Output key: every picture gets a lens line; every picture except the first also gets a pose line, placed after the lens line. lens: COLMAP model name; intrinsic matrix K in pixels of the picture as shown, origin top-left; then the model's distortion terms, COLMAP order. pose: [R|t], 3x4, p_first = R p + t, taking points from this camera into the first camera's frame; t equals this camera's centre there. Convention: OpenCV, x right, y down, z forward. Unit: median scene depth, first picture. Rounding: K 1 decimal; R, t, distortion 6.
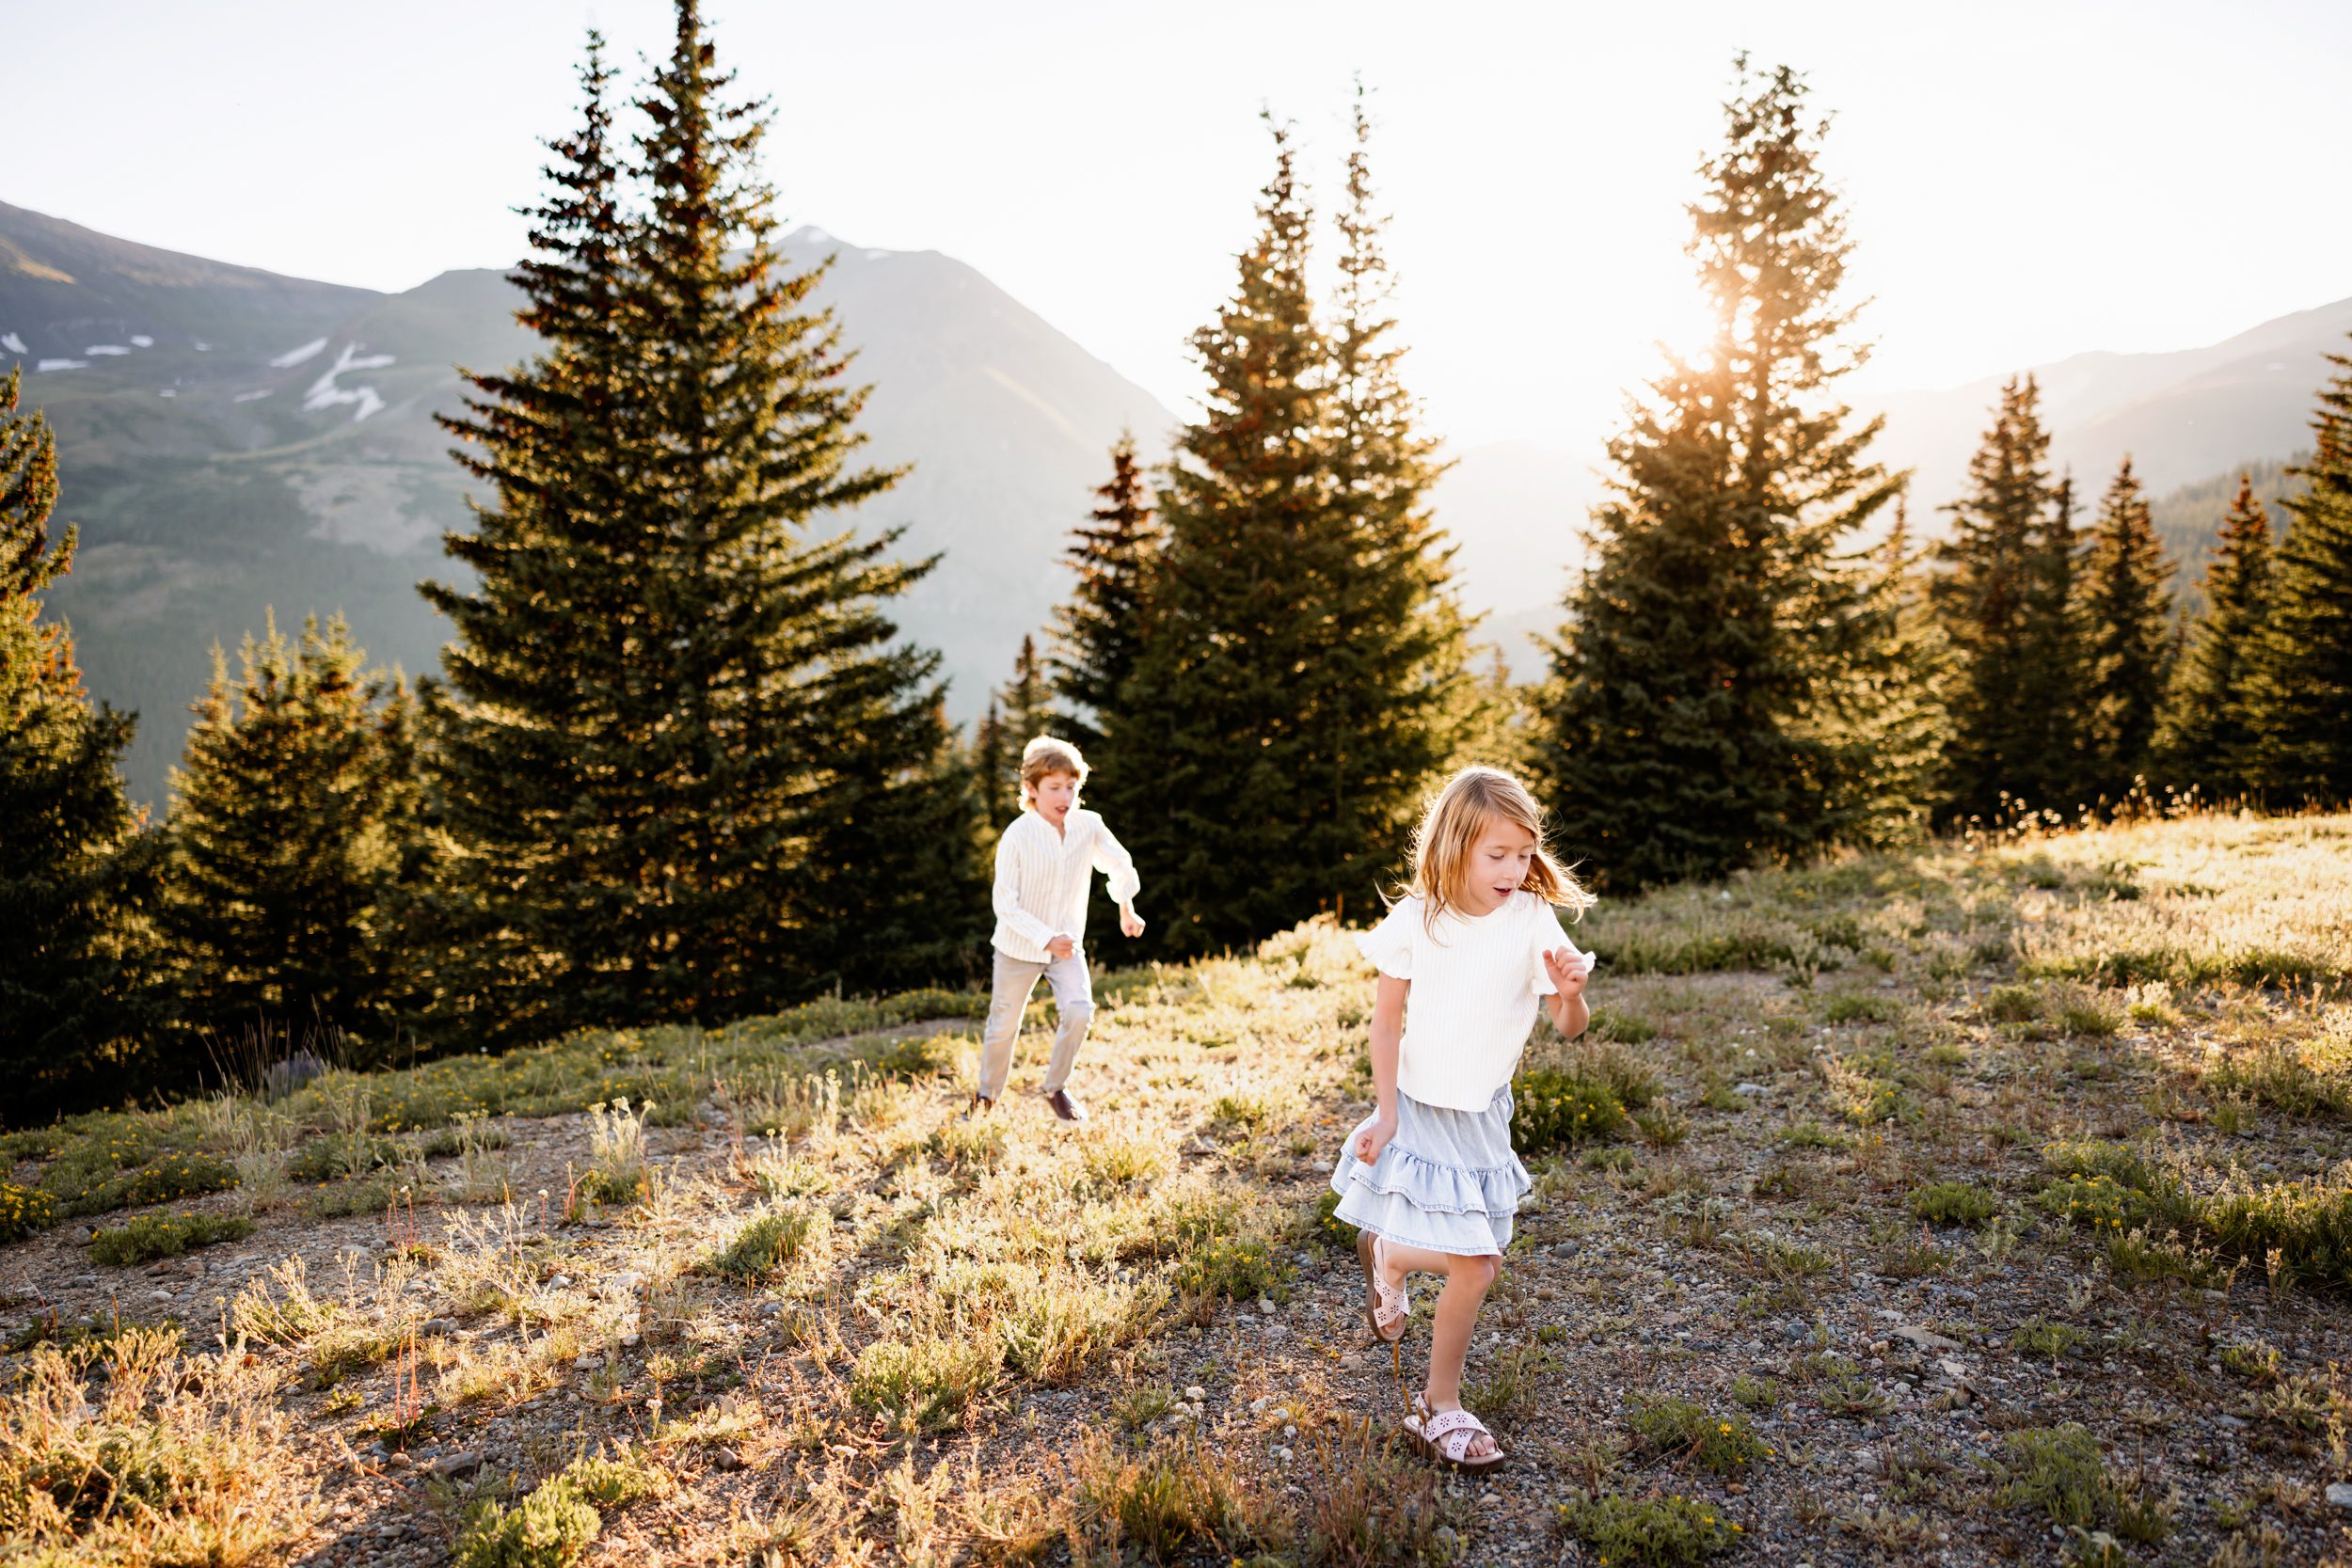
lens RADIAL K [[1887.9, 0, 1195.0], [0, 1887.9, 785.5], [0, 0, 1]] dist [0.016211, -0.004163]
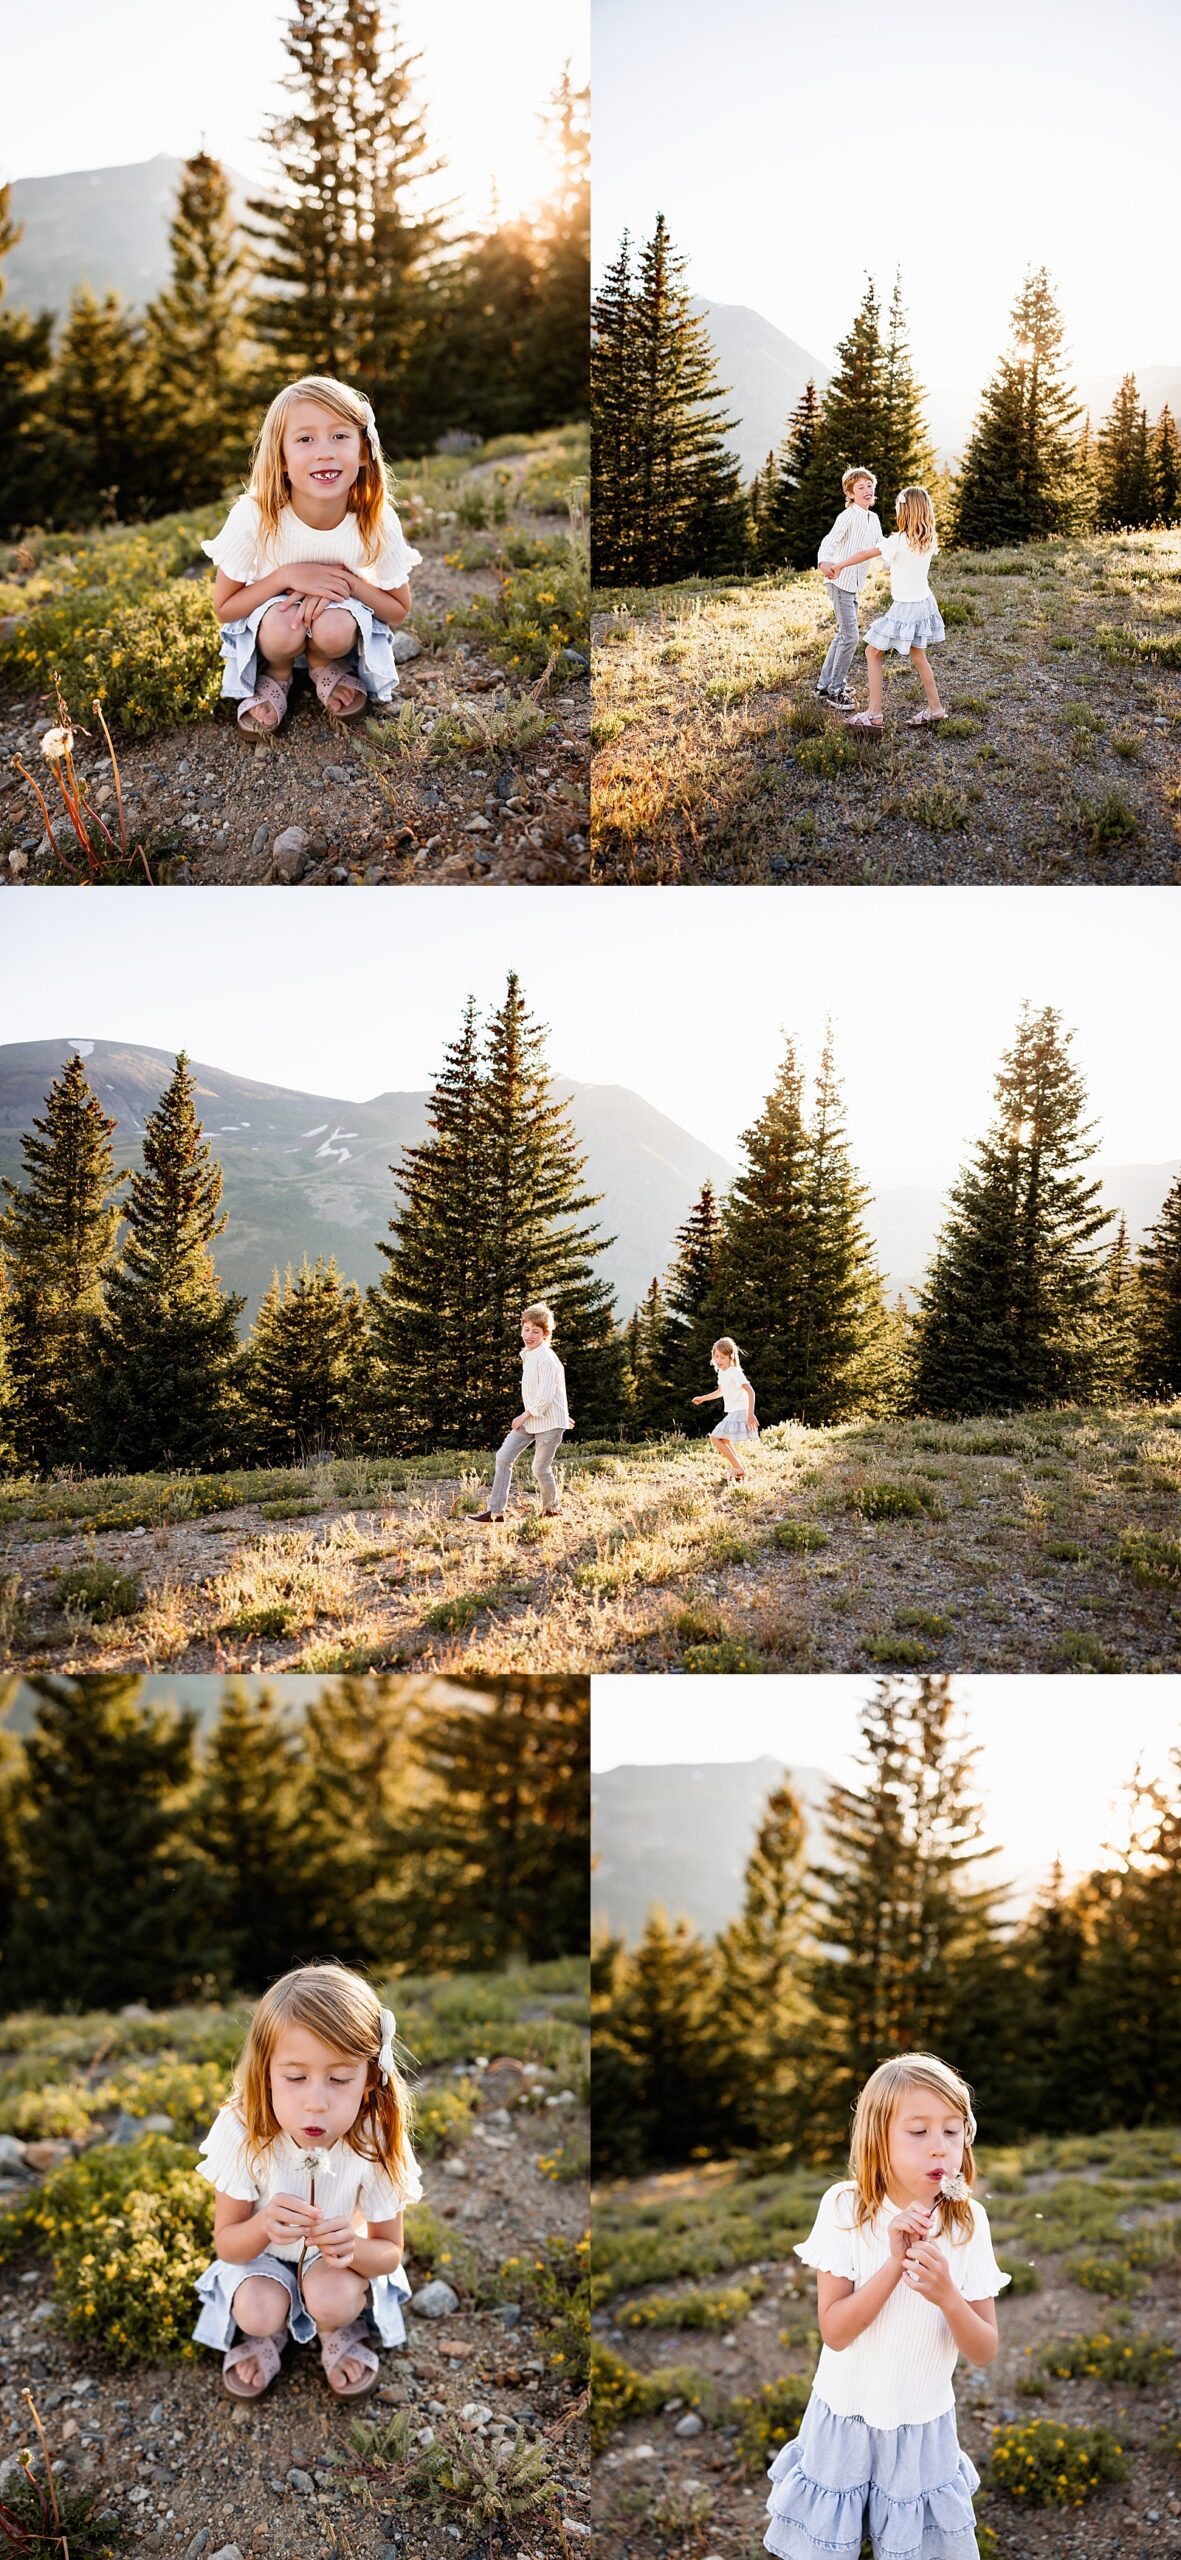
lens RADIAL K [[1193.2, 0, 582.1], [0, 1193.2, 1292.8], [0, 0, 1]] dist [0.016728, -0.000001]
pose [[0.988606, 0.040090, -0.145090, 0.021142], [-0.050152, 0.996534, -0.066373, 0.026819], [0.141926, 0.072893, 0.987190, -0.287674]]
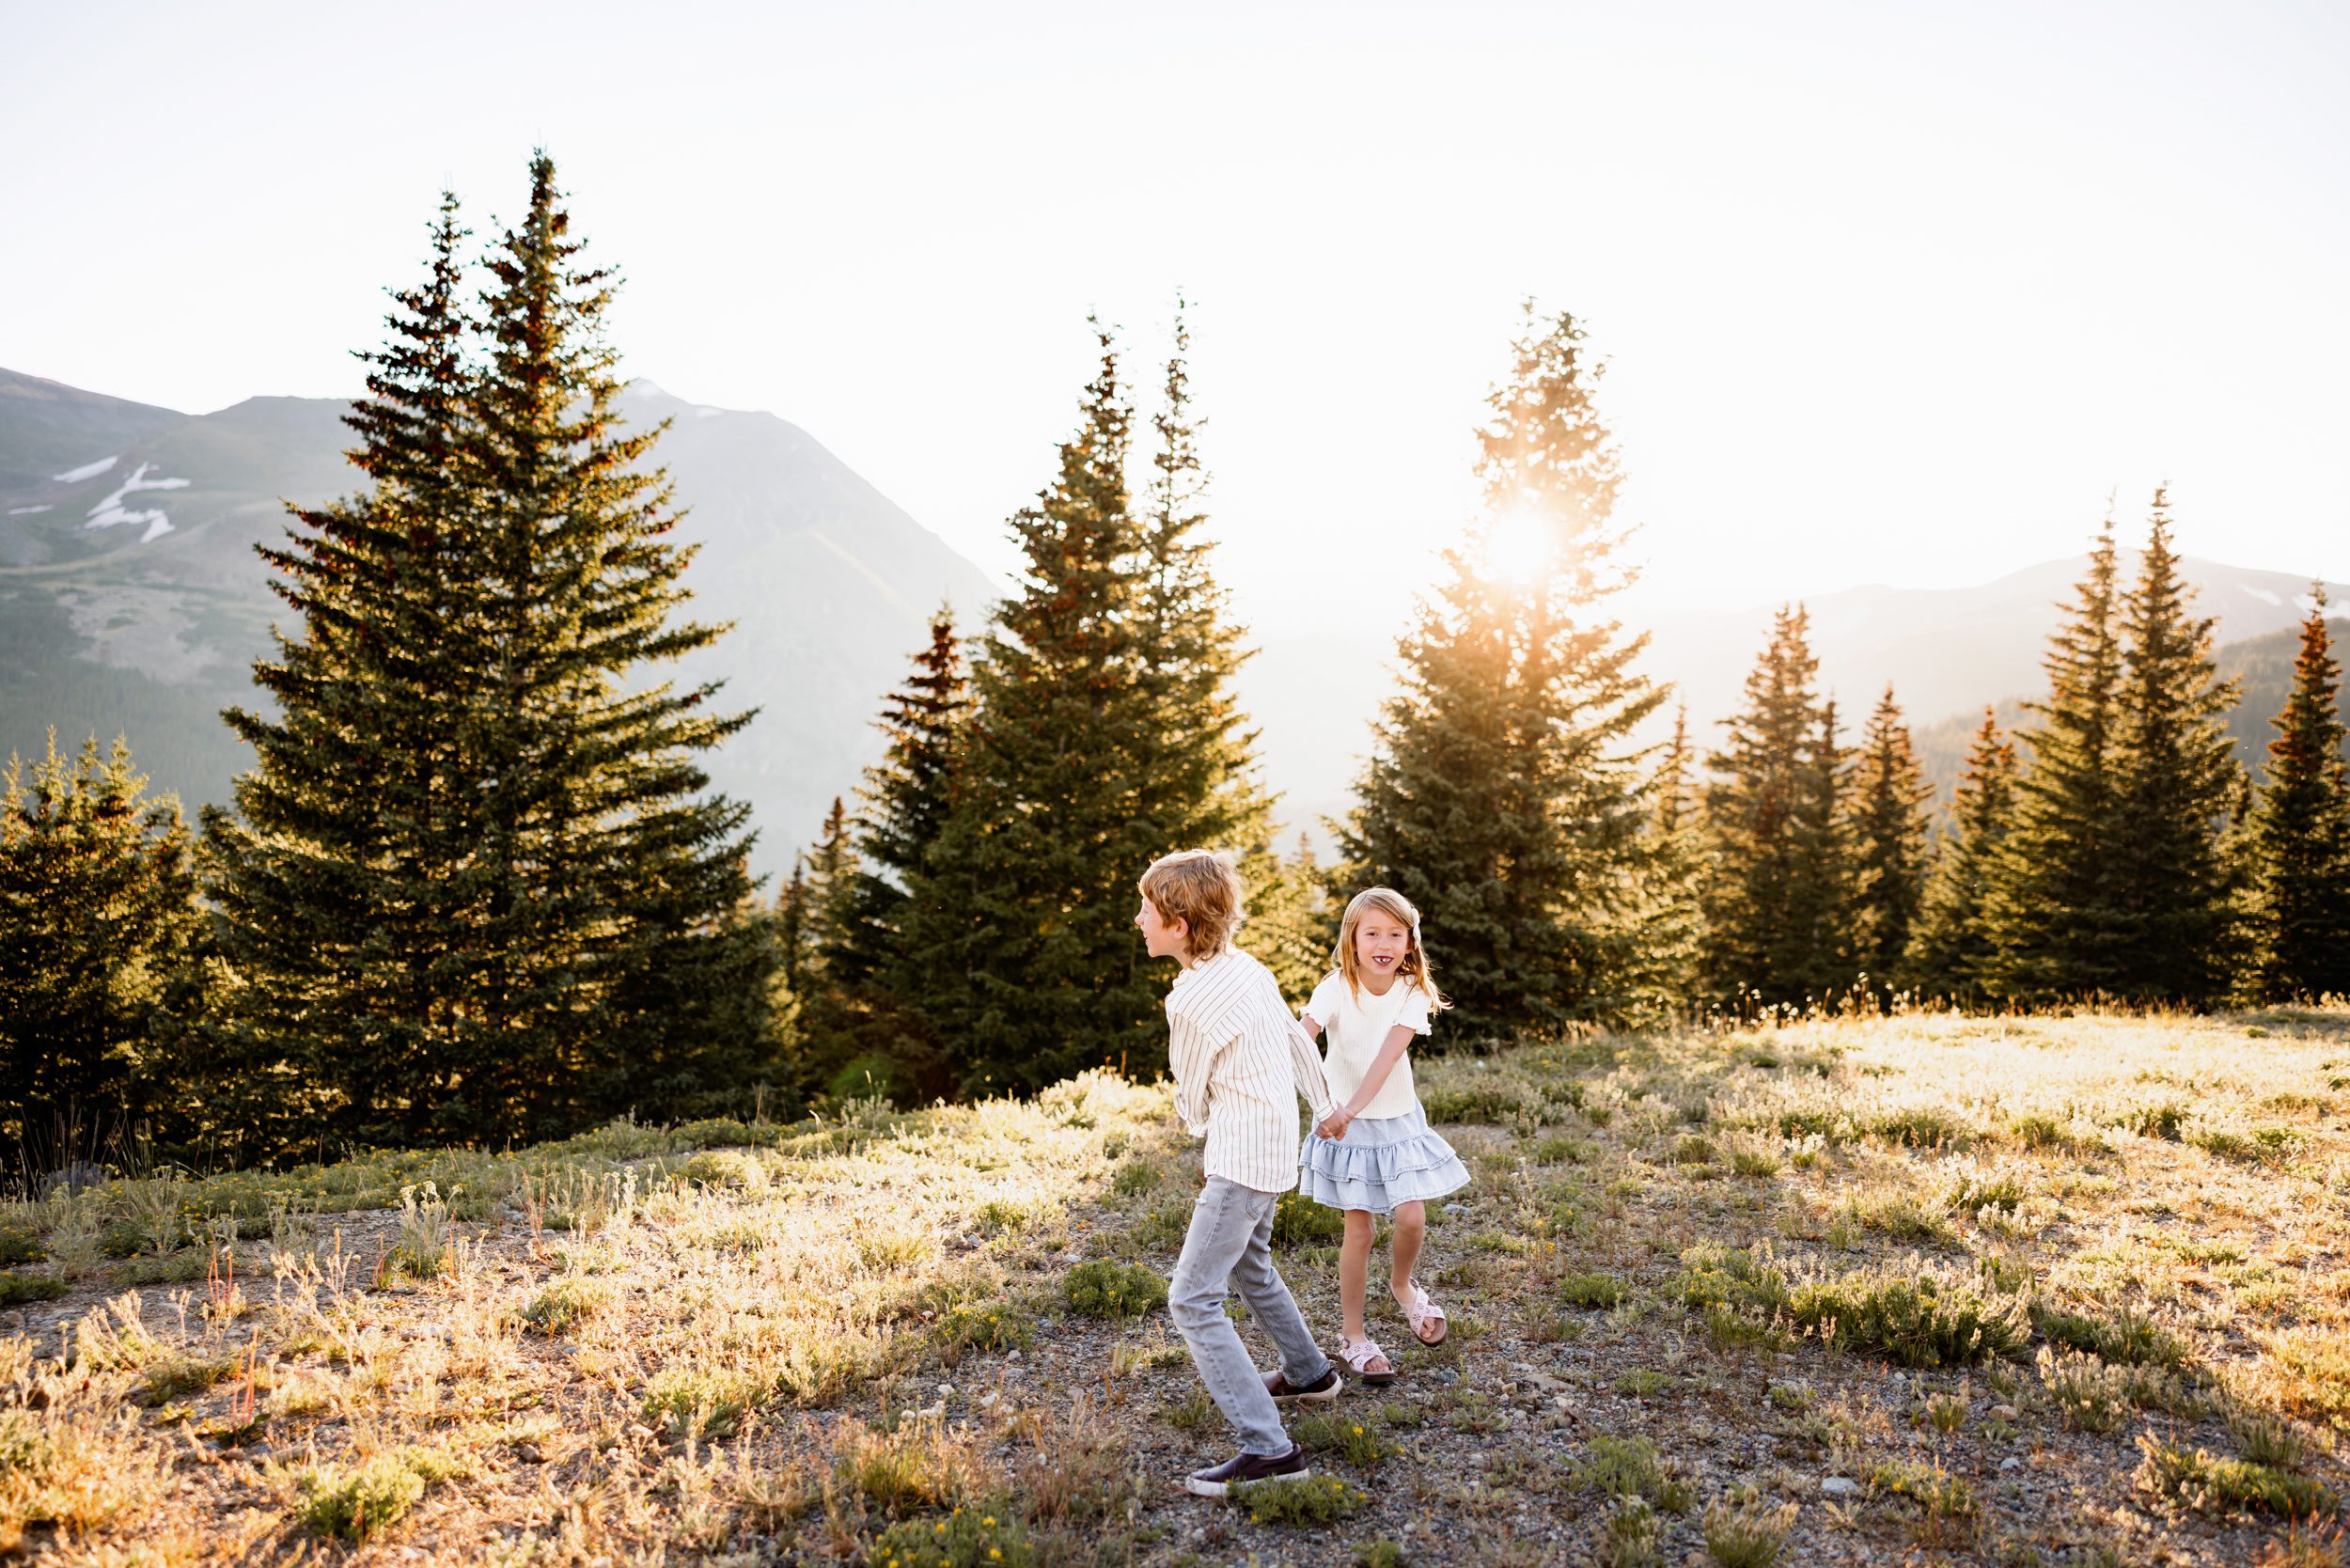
lens RADIAL K [[1886.6, 0, 1193.9], [0, 1886.6, 785.5], [0, 0, 1]] dist [0.016211, -0.004163]
pose [[0.993890, 0.051807, 0.097464, 0.003813], [-0.042462, 0.994511, -0.095625, 0.006384], [-0.101883, 0.090902, 0.990634, -0.036897]]
